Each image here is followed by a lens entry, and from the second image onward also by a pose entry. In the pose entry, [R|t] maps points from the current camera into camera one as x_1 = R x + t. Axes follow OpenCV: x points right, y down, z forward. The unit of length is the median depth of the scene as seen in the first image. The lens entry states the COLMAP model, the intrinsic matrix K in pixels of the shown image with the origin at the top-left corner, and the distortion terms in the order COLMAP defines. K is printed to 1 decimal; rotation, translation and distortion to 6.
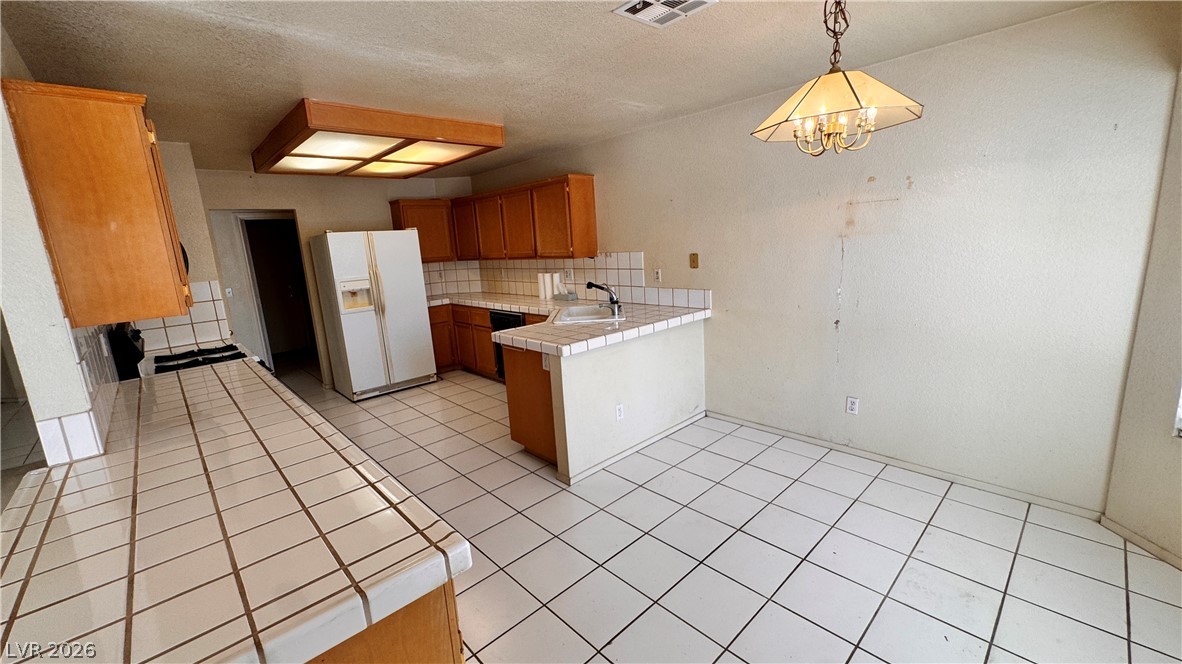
lens RADIAL K [[475.0, 0, 590.7], [0, 475.0, 330.6], [0, 0, 1]] dist [-0.000640, 0.000702]
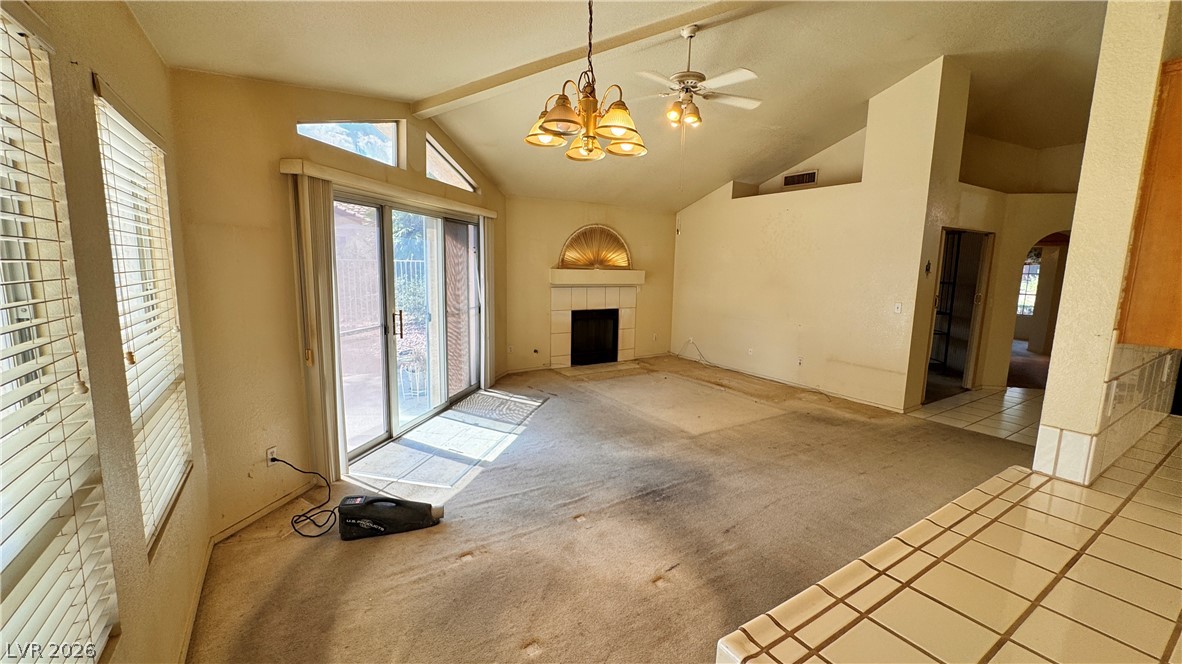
lens RADIAL K [[475.0, 0, 591.8], [0, 475.0, 329.8], [0, 0, 1]] dist [-0.000640, 0.000702]
pose [[-0.172001, 0.197987, -0.964996, -0.083592], [-0.202889, 0.951473, 0.231376, -0.033935], [0.963977, 0.235584, -0.123485, 0.166970]]
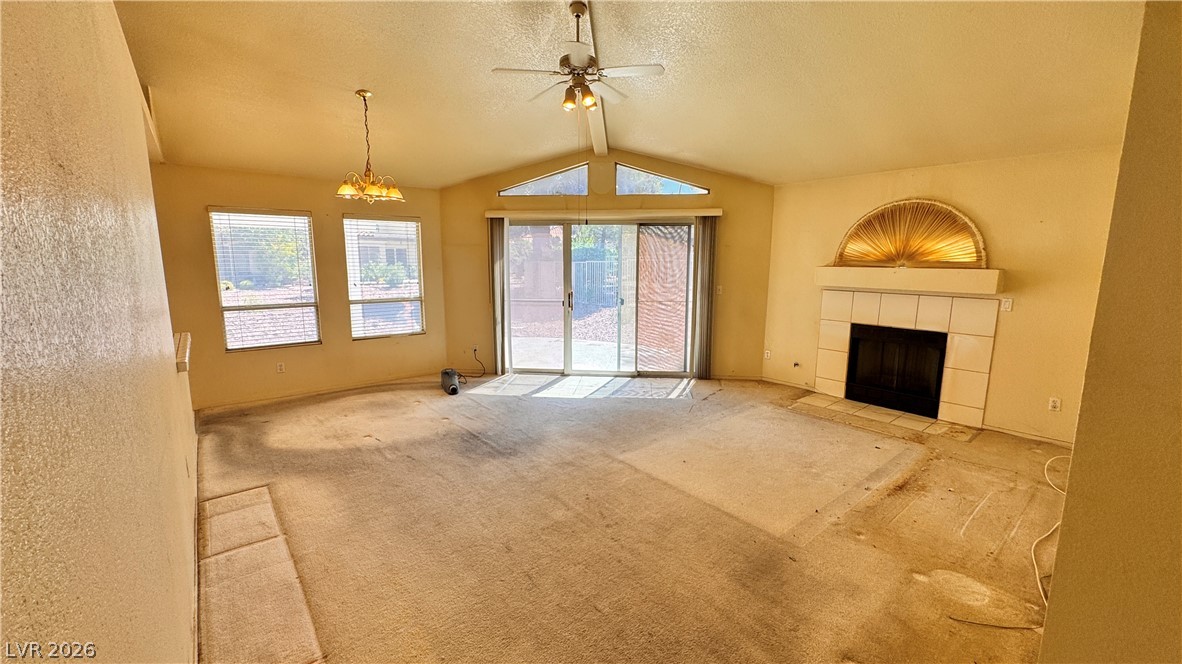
lens RADIAL K [[475.0, 0, 590.4], [0, 475.0, 335.3], [0, 0, 1]] dist [-0.000640, 0.000702]
pose [[-0.995865, 0.054607, 0.072602, -1.265716], [0.076656, 0.933993, 0.348972, -0.166055], [-0.048754, 0.353094, -0.934317, 1.201642]]
